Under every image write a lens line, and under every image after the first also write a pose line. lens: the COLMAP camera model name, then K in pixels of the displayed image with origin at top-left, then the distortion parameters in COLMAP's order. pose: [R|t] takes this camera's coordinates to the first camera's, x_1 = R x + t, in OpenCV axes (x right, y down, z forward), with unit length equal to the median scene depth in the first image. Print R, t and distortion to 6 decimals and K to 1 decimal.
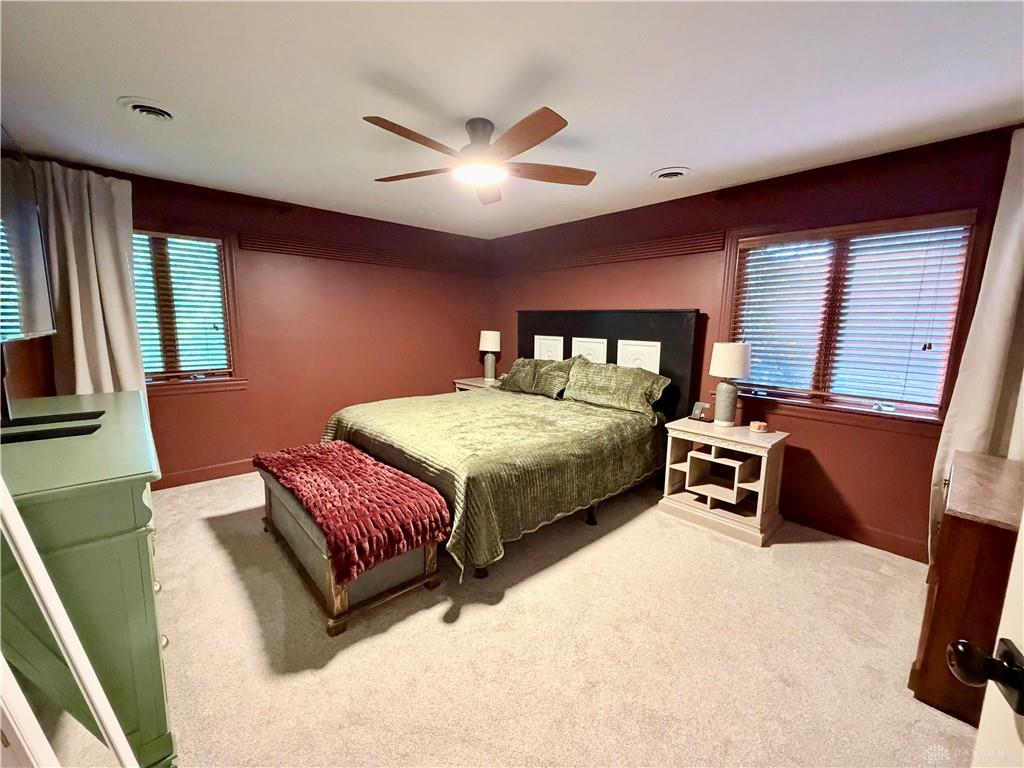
lens RADIAL K [[407.8, 0, 509.3], [0, 407.8, 384.1], [0, 0, 1]] dist [-0.002034, 0.000237]
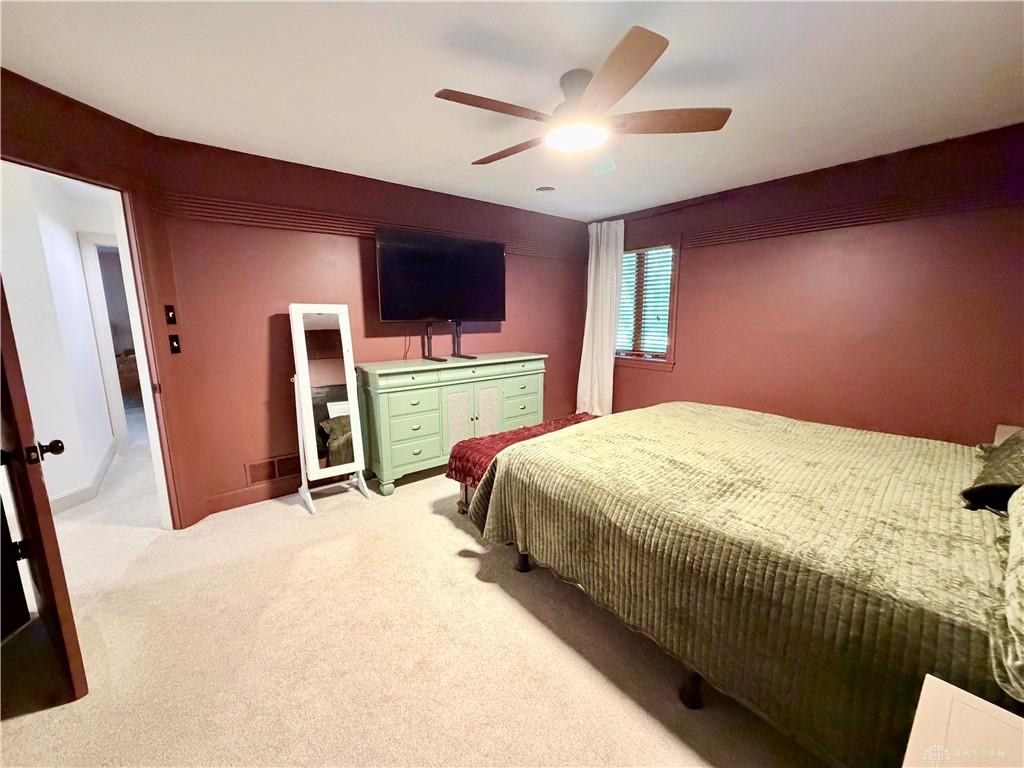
lens RADIAL K [[407.8, 0, 509.3], [0, 407.8, 384.1], [0, 0, 1]] dist [-0.002034, 0.000237]
pose [[-0.052523, 0.154464, -0.986601, 0.842174], [-0.134754, 0.977833, 0.160265, -0.123019], [0.989486, 0.141366, -0.030544, 0.938045]]
